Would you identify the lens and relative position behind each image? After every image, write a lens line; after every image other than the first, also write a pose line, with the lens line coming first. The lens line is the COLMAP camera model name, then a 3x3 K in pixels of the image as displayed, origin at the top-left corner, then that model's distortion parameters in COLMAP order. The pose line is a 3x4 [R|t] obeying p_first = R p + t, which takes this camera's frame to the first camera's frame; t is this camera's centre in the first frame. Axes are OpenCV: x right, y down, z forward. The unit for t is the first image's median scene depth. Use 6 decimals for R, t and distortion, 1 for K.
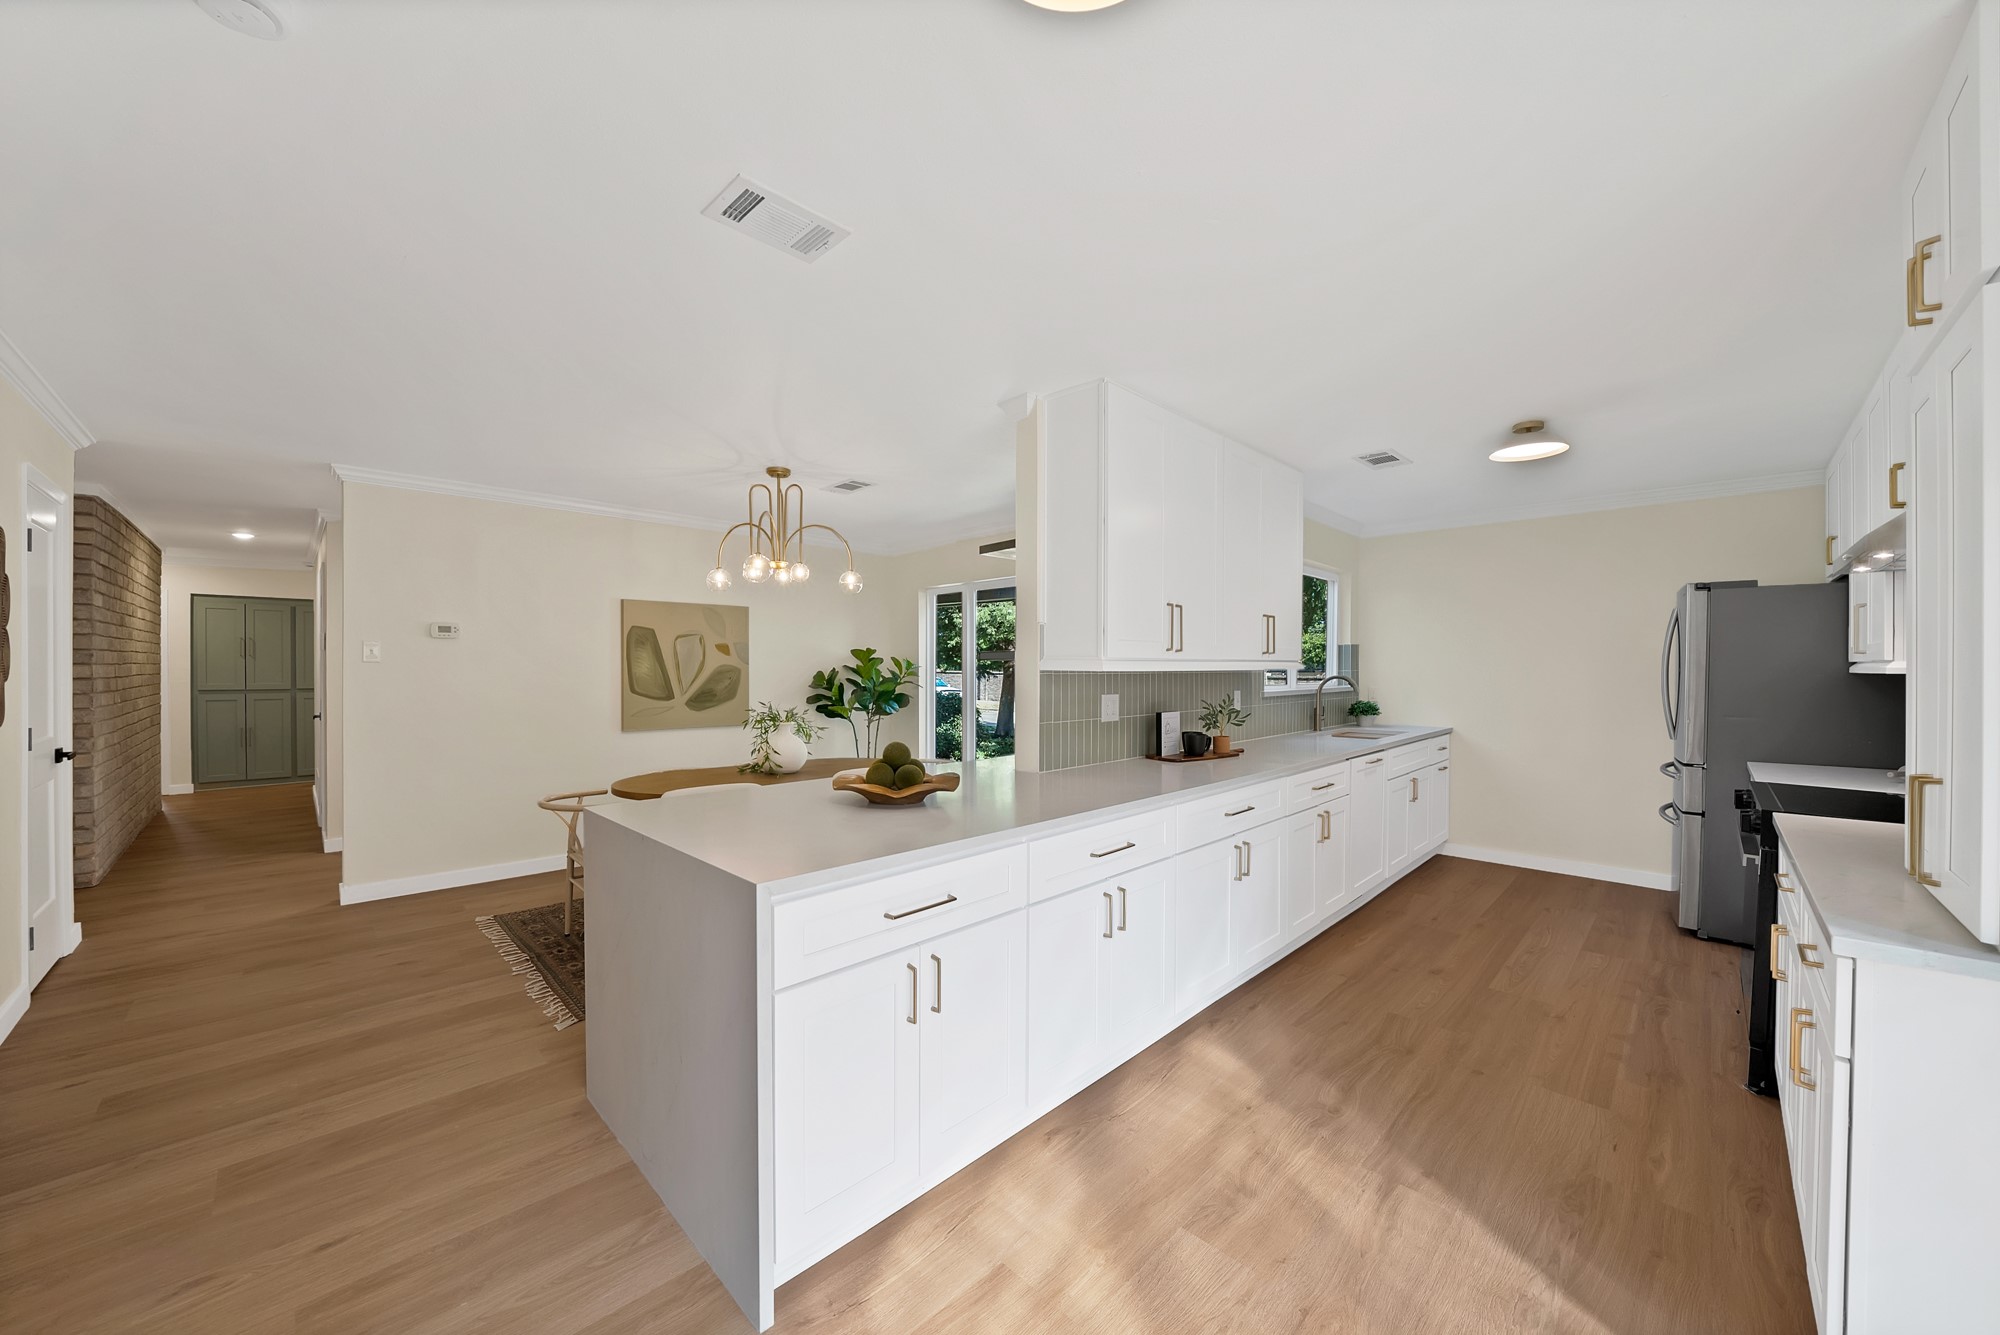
lens RADIAL K [[710.7, 0, 999.7], [0, 710.7, 671.6], [0, 0, 1]] dist [-0.018299, 0.000101]
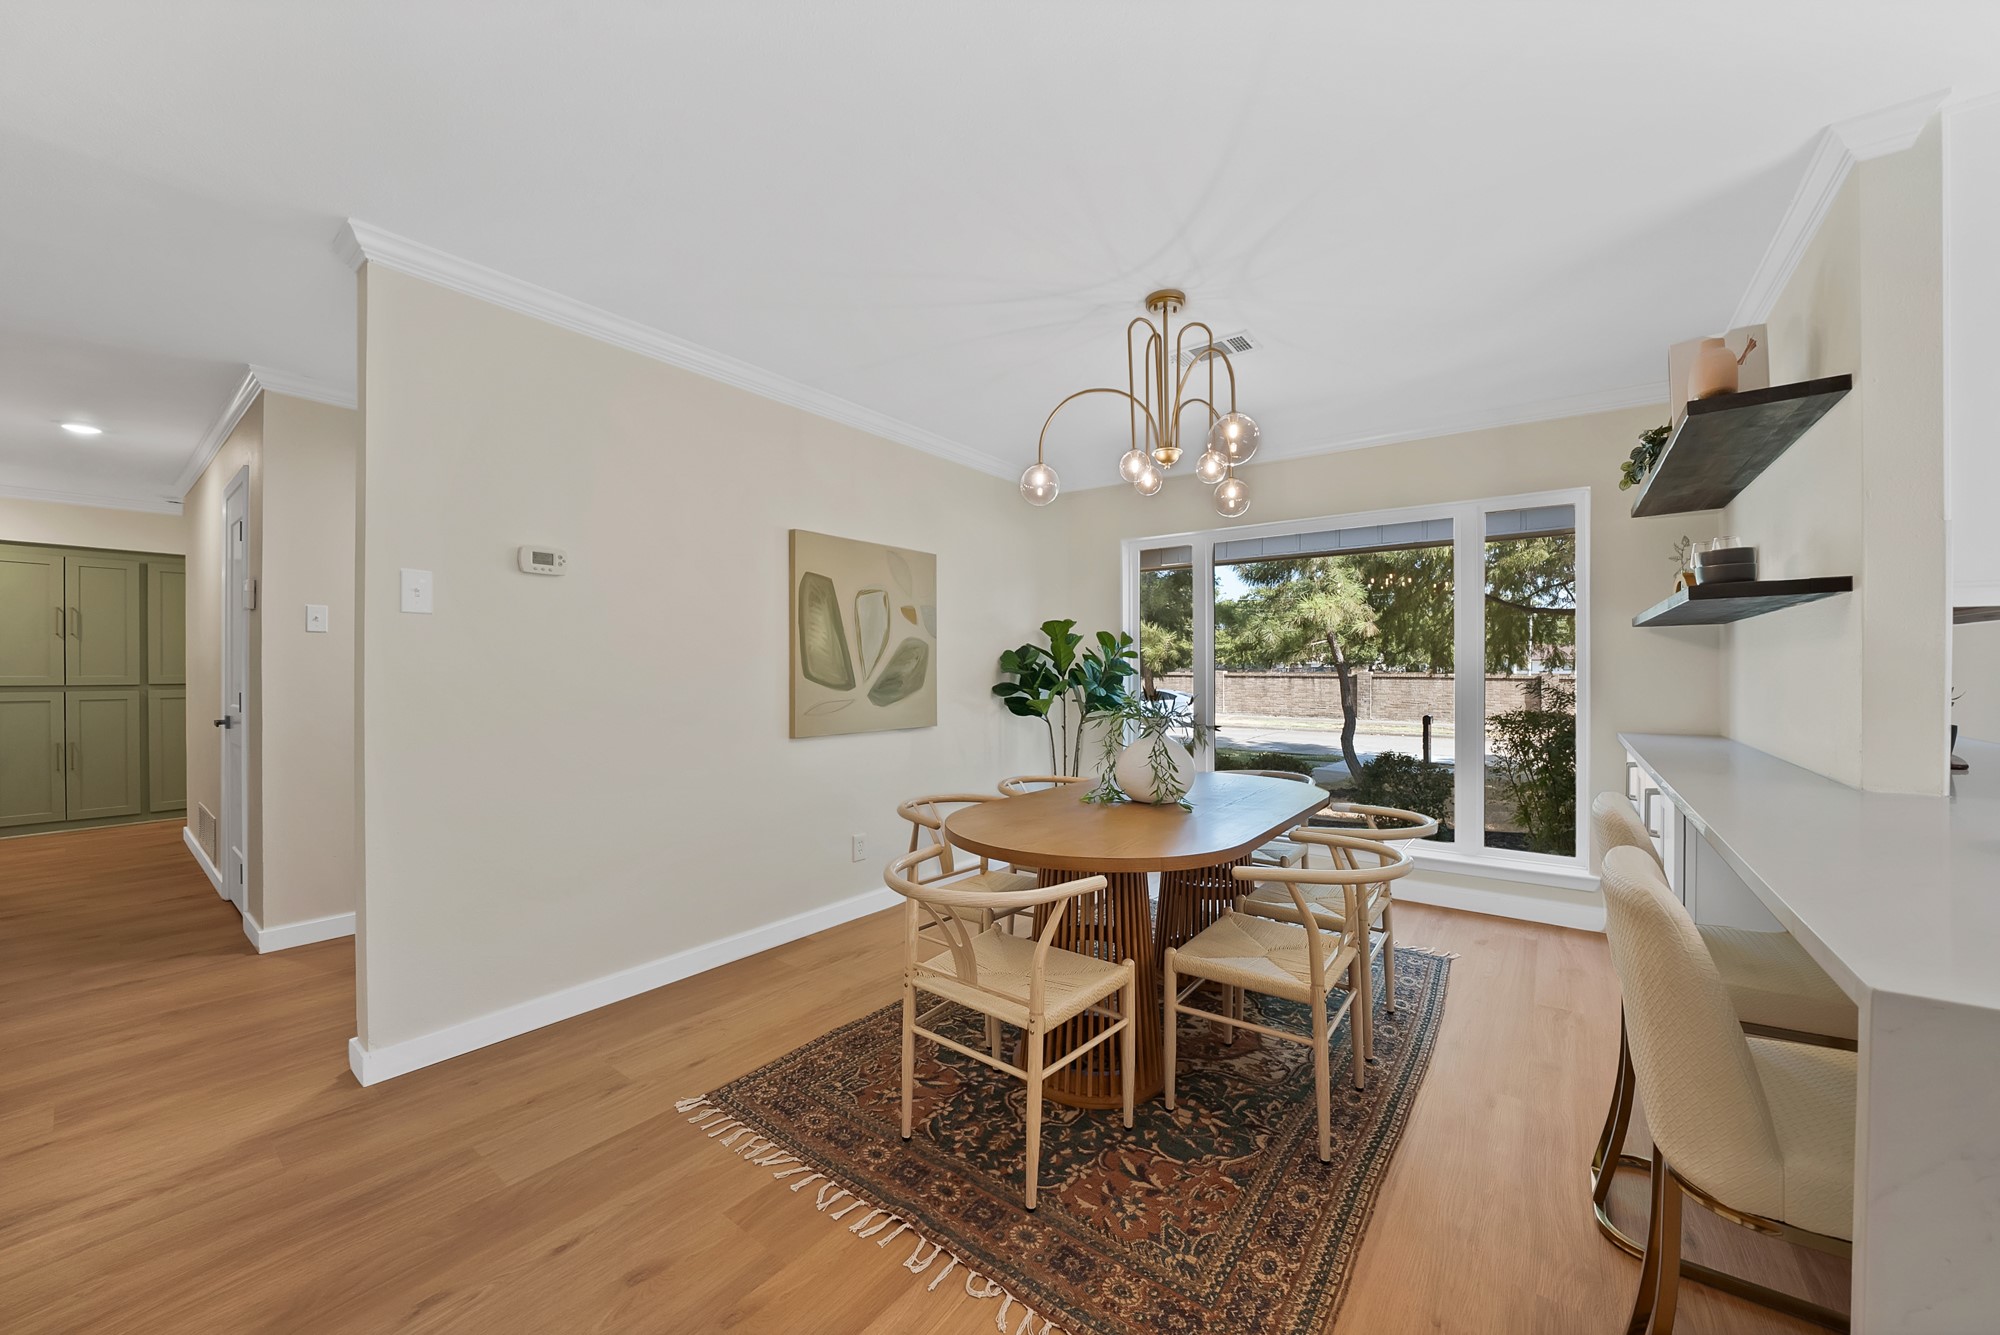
lens RADIAL K [[723.7, 0, 997.4], [0, 723.7, 674.0], [0, 0, 1]] dist [-0.017482, 0.000127]
pose [[0.992070, -0.003914, 0.125622, -0.410132], [0.003721, 0.999992, 0.001772, 0.025057], [-0.125628, -0.001291, 0.992077, 0.318791]]
